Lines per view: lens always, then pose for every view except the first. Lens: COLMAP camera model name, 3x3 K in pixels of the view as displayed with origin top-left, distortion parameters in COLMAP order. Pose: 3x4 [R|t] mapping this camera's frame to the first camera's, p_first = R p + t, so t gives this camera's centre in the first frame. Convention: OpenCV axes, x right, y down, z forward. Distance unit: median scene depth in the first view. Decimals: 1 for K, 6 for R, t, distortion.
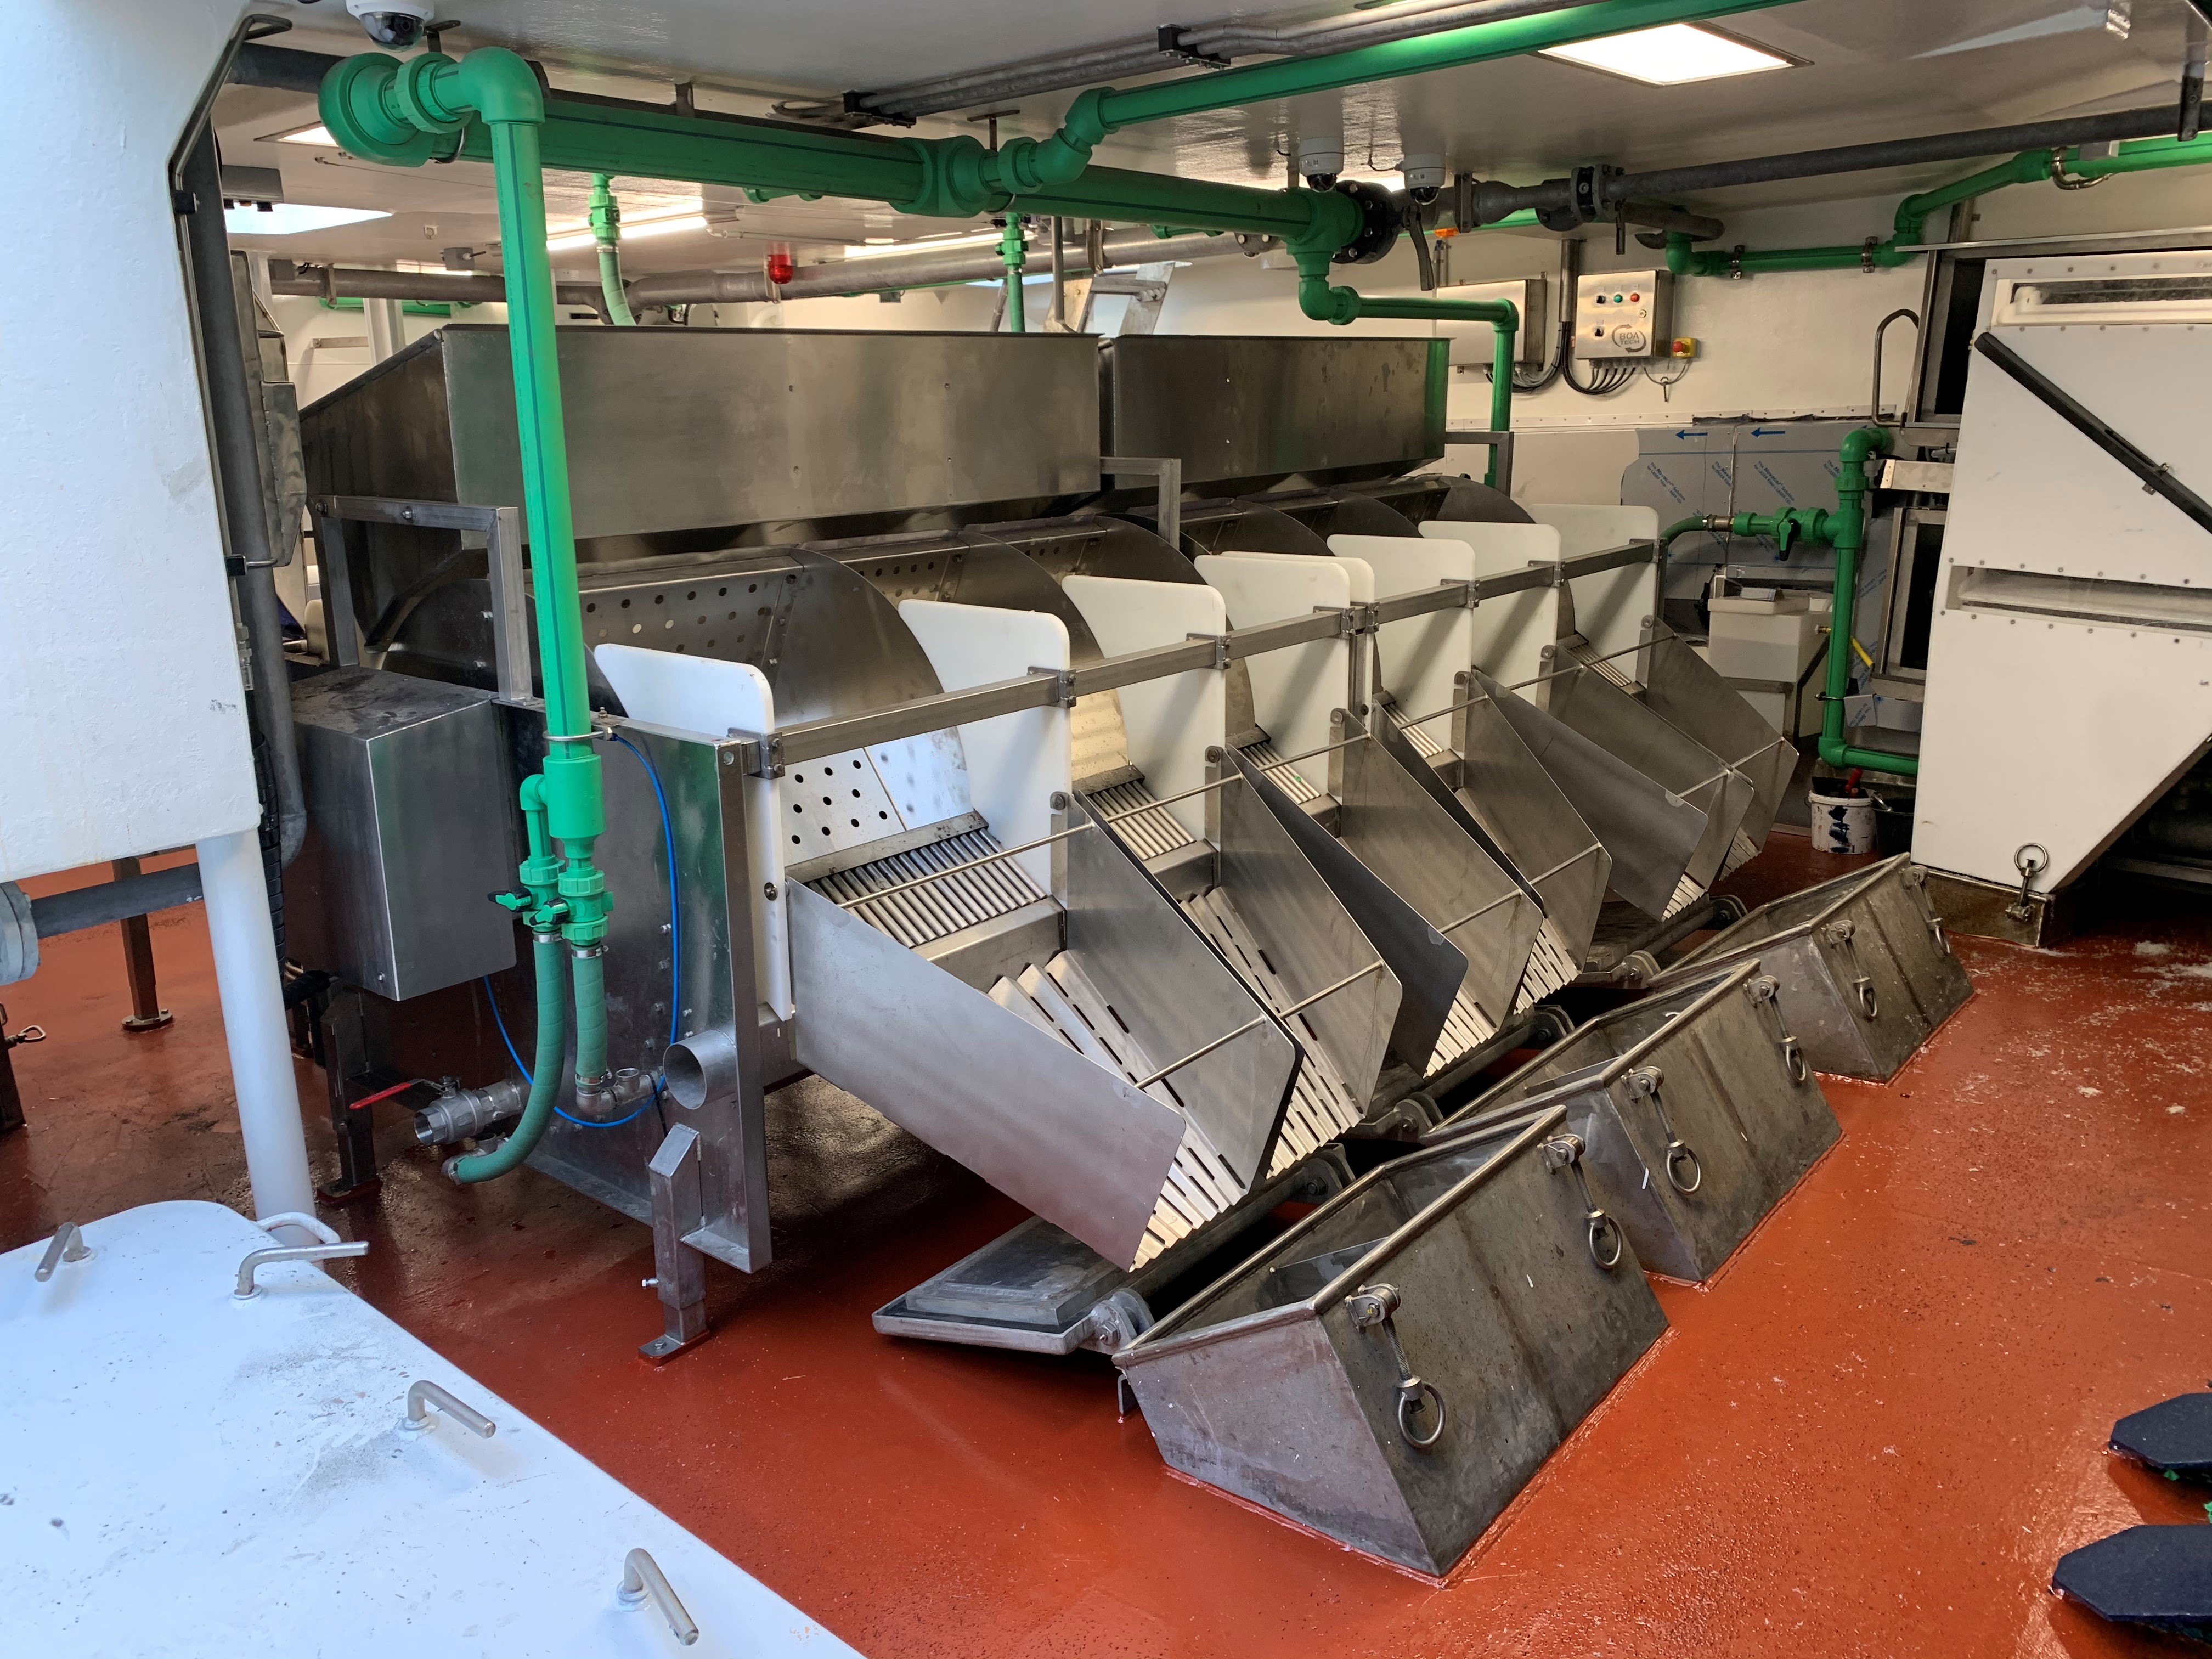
lens RADIAL K [[1702.6, 0, 1100.1], [0, 1702.6, 828.6], [0, 0, 1]] dist [0.011060, -0.006986]
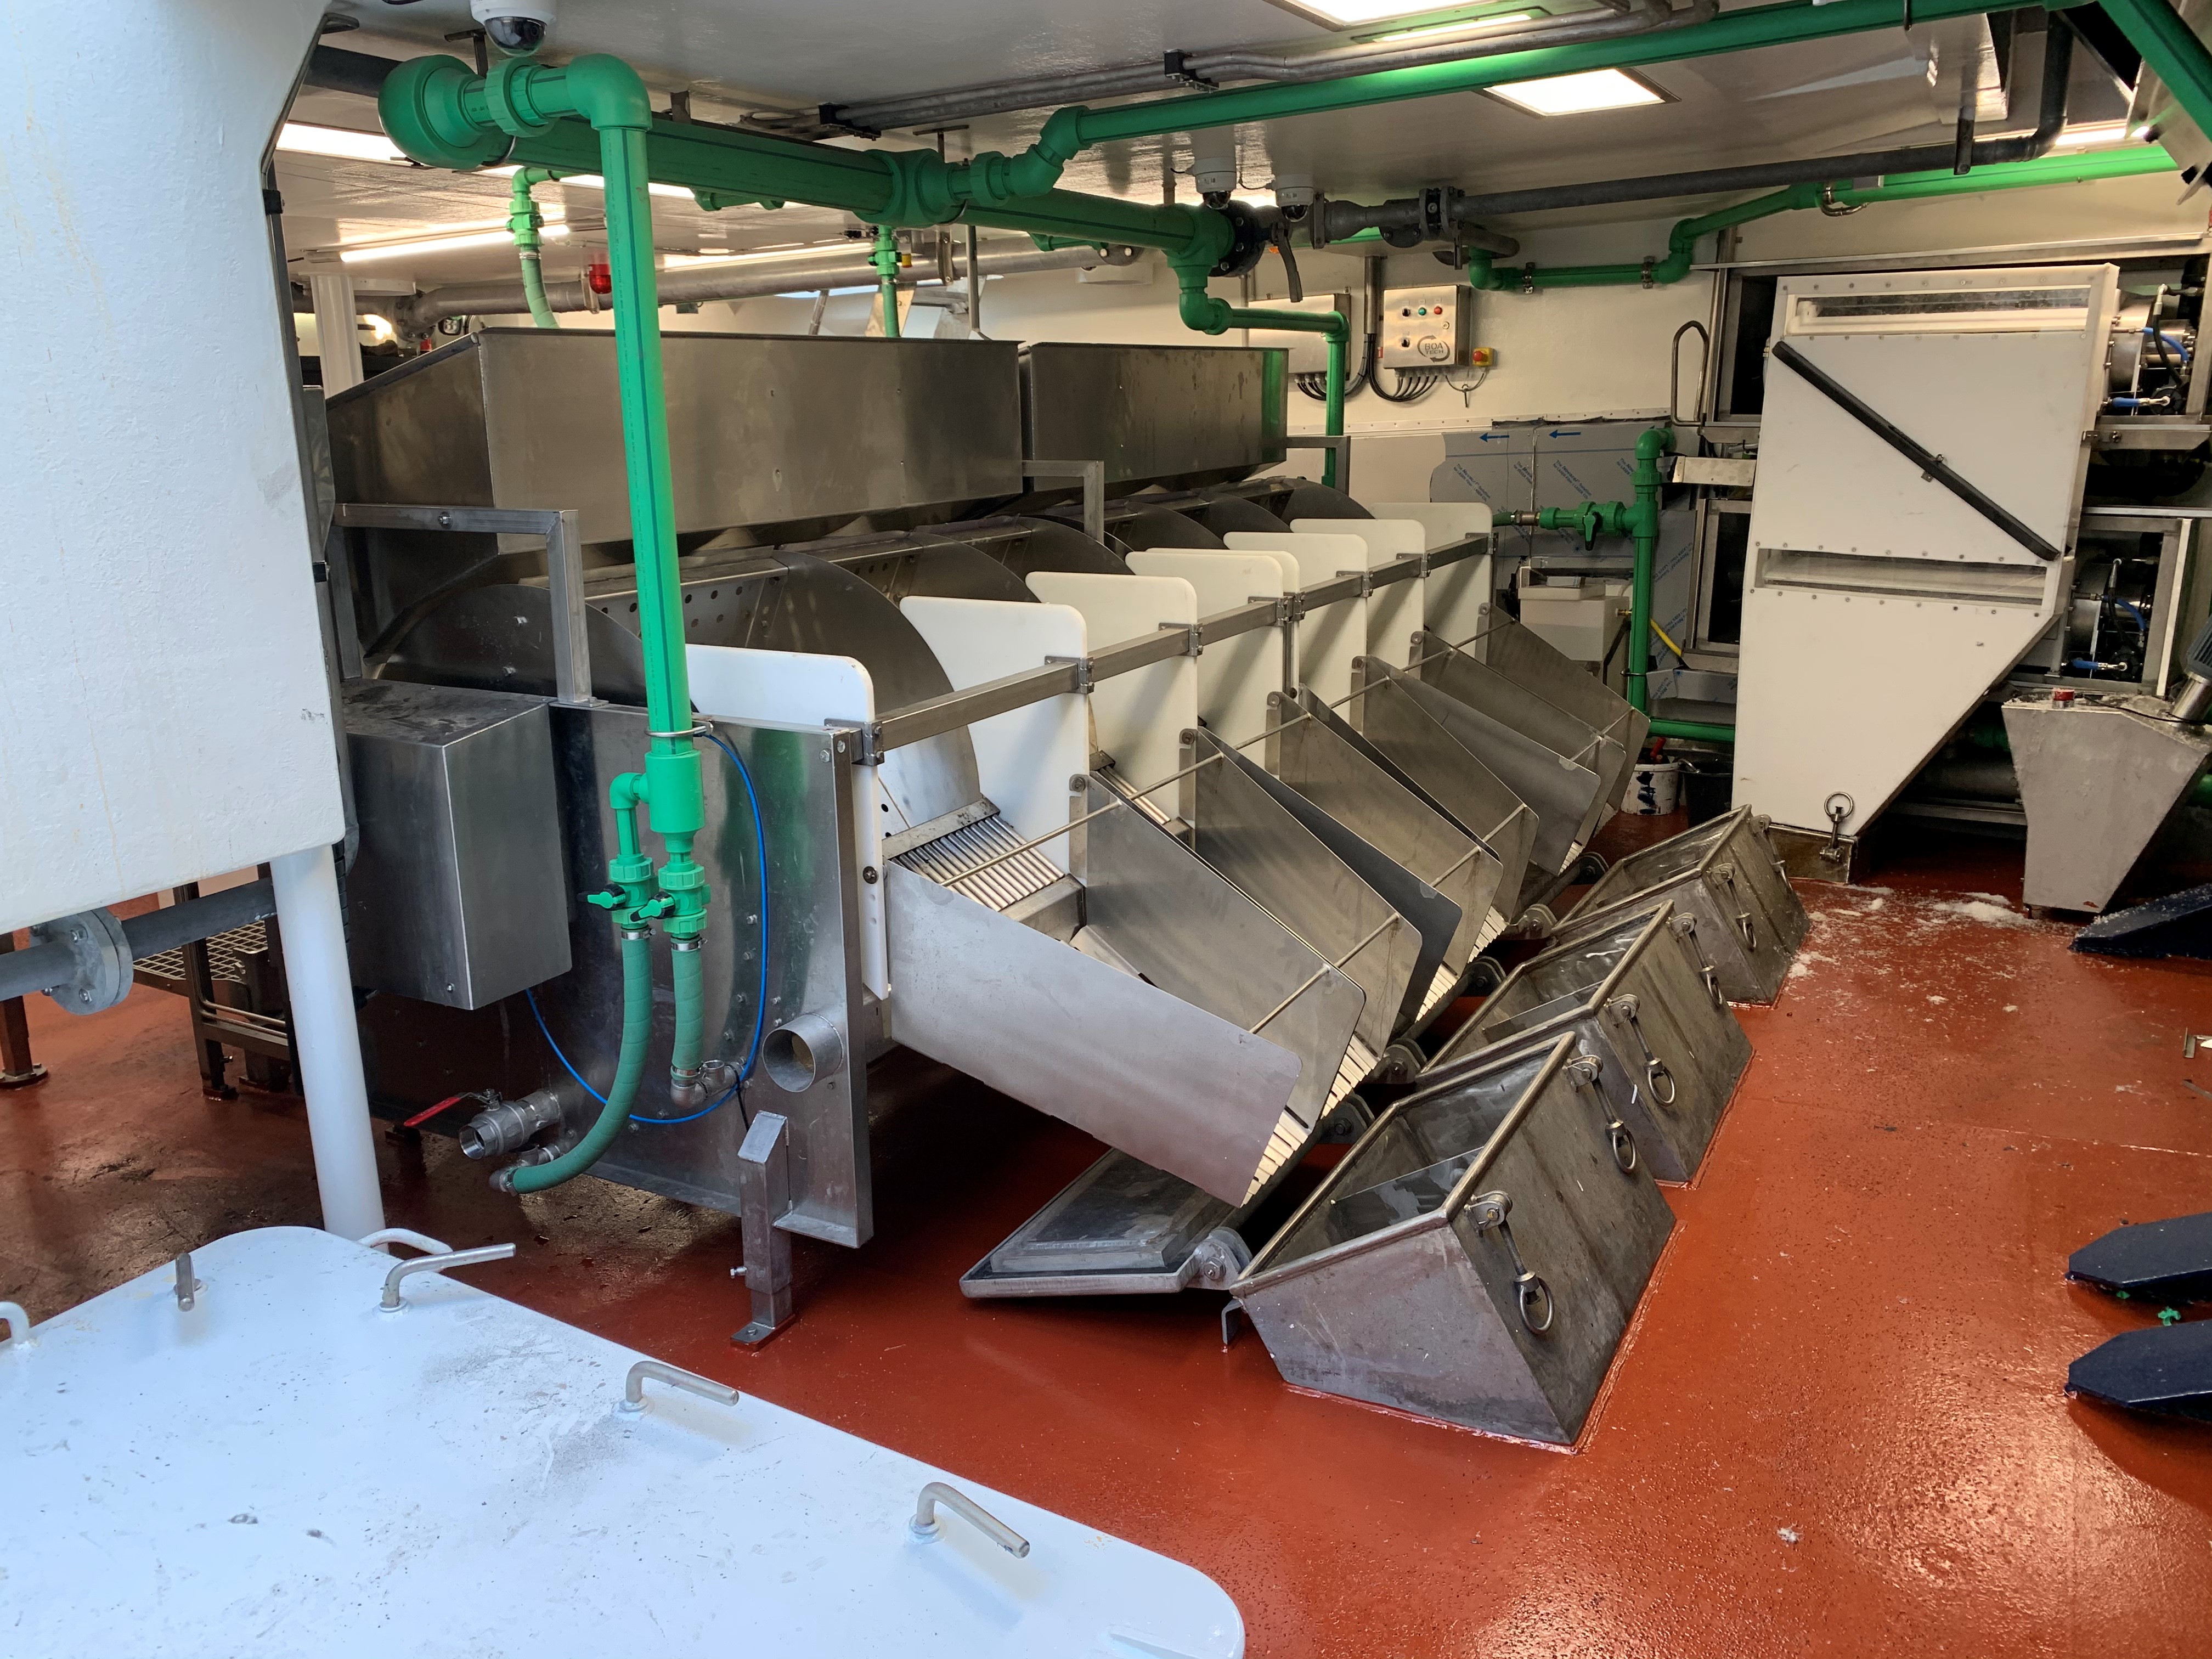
lens RADIAL K [[1693.6, 0, 1106.0], [0, 1693.6, 829.5], [0, 0, 1]] dist [0.031643, -0.050044]
pose [[0.983001, -0.050596, 0.176492, -0.192027], [0.051870, 0.998650, -0.002606, 0.015967], [-0.176122, 0.011717, 0.984299, -0.032945]]
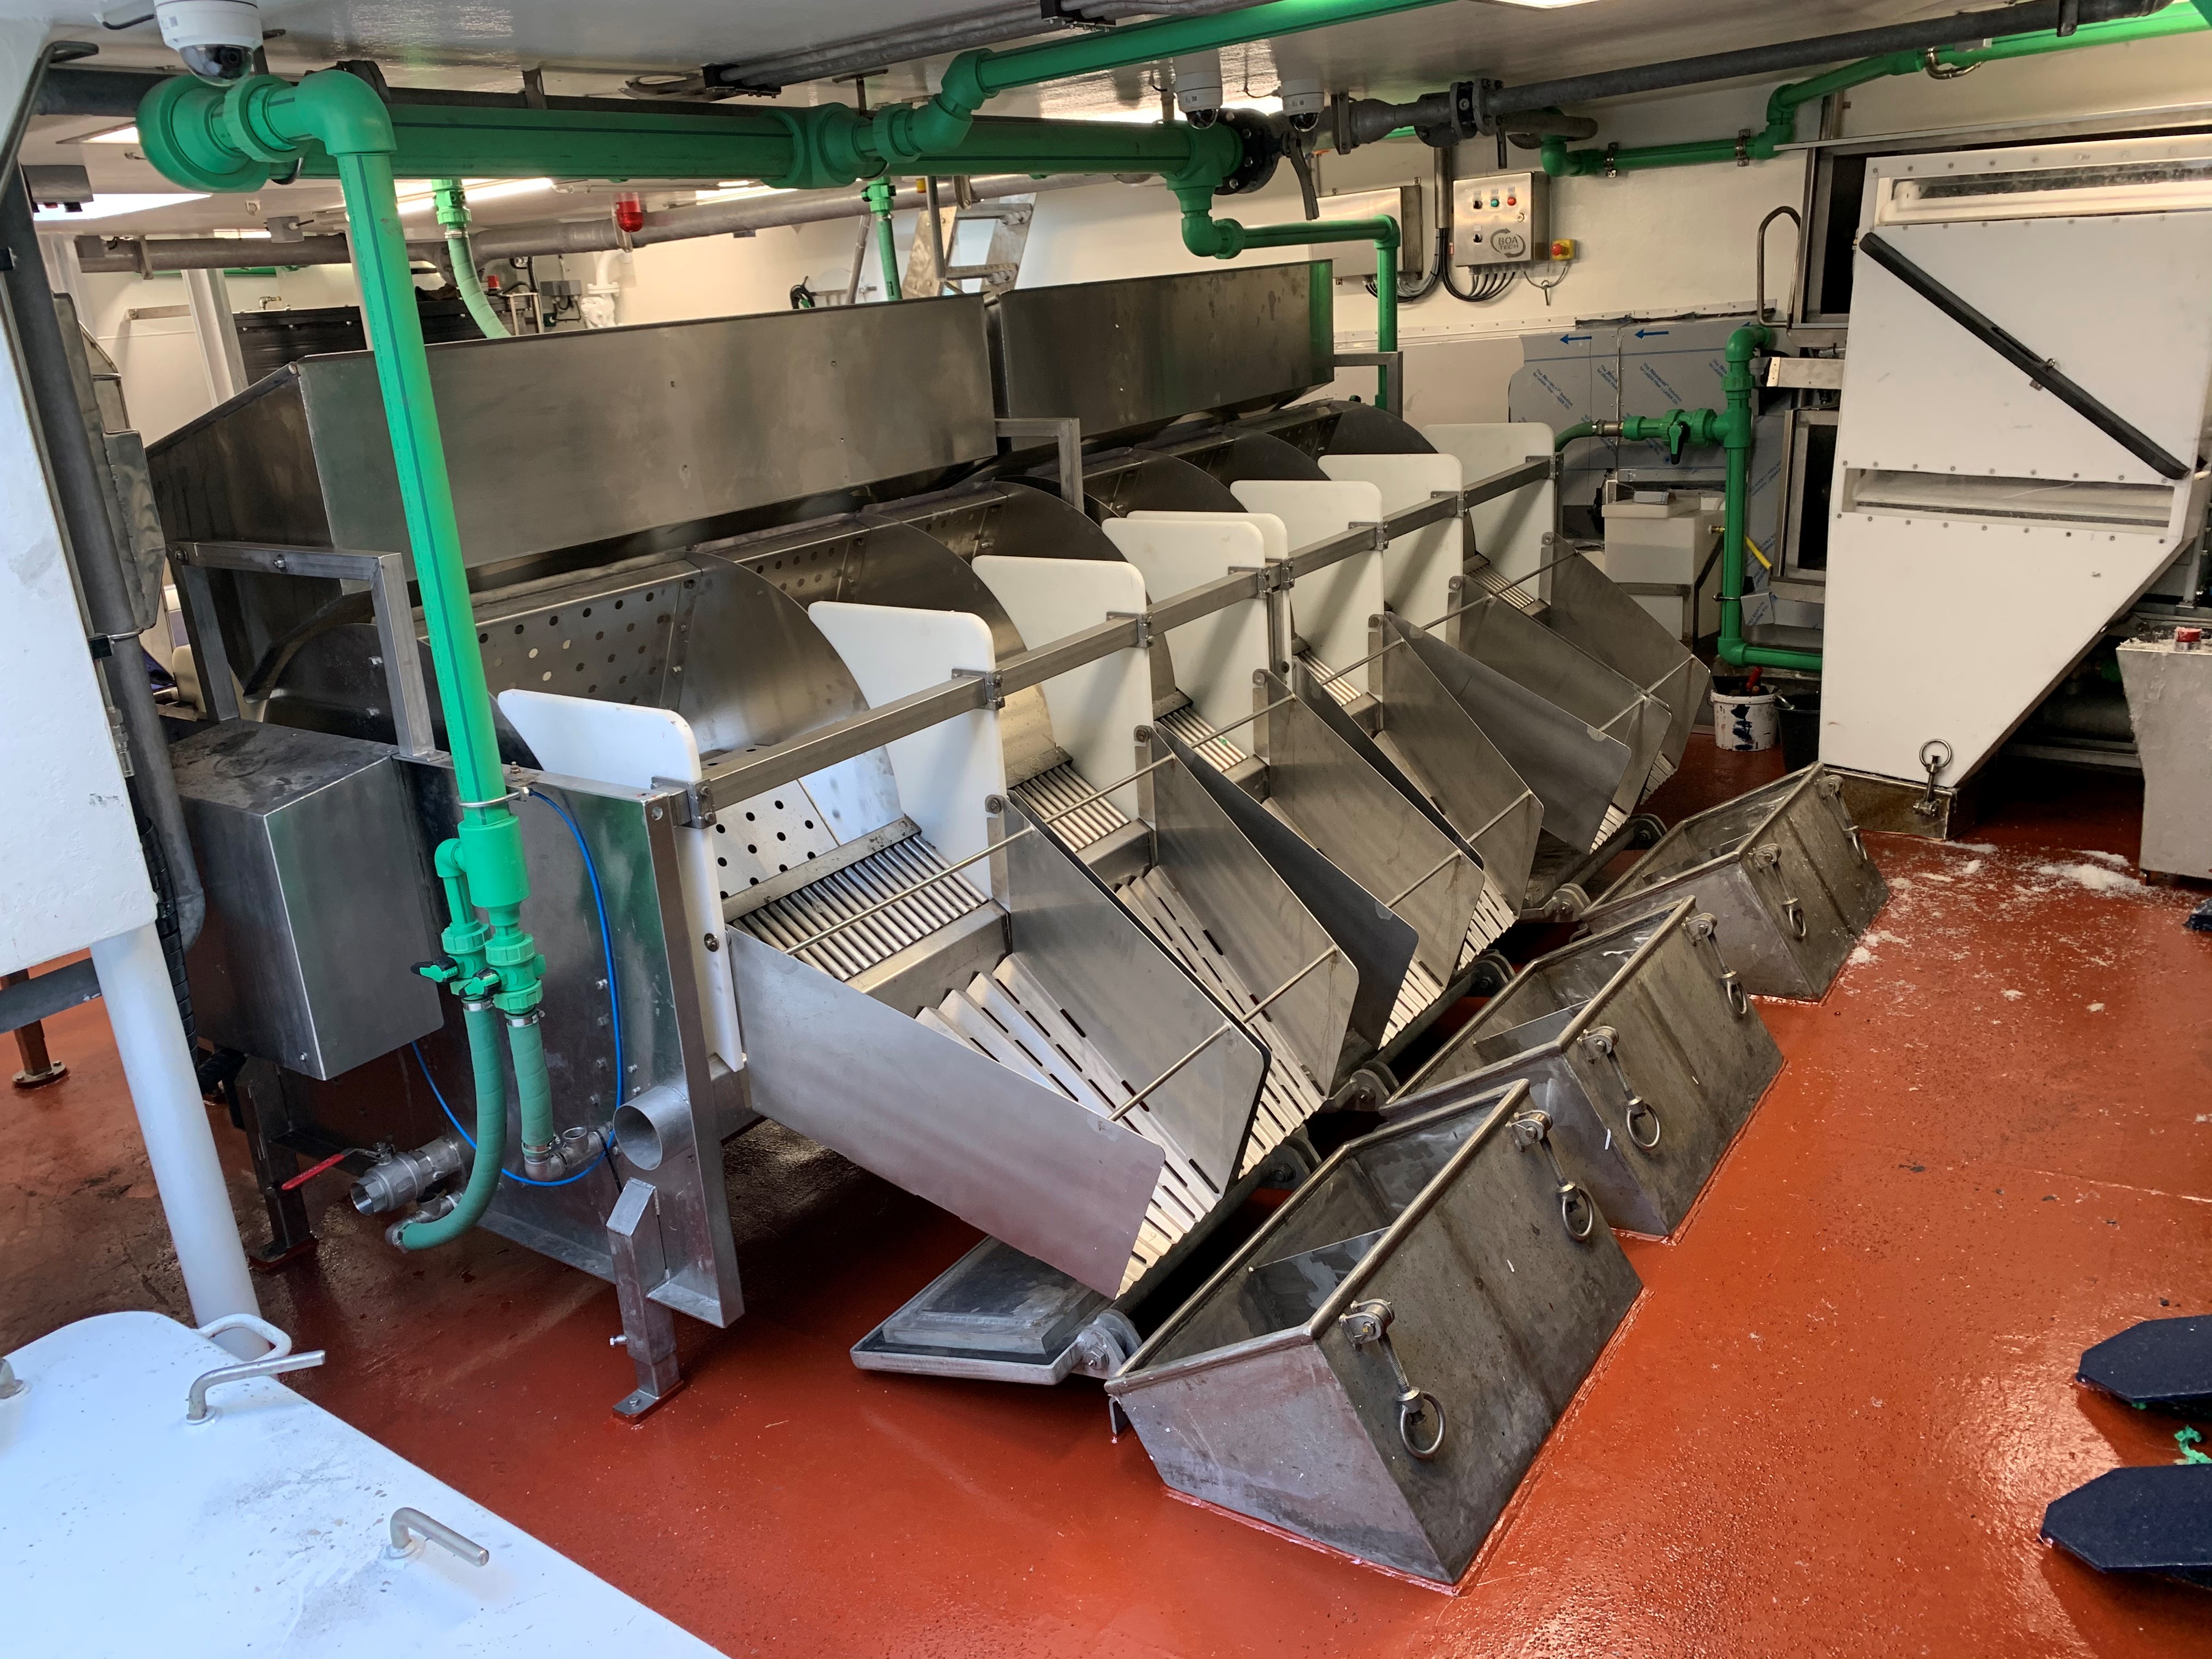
lens RADIAL K [[1701.3, 0, 1101.5], [0, 1701.3, 828.6], [0, 0, 1]] dist [0.009326, -0.000657]
pose [[0.994932, -0.078681, 0.062610, -0.024456], [0.074734, 0.995207, 0.063071, -0.058584], [-0.067272, -0.058072, 0.996043, 0.026273]]
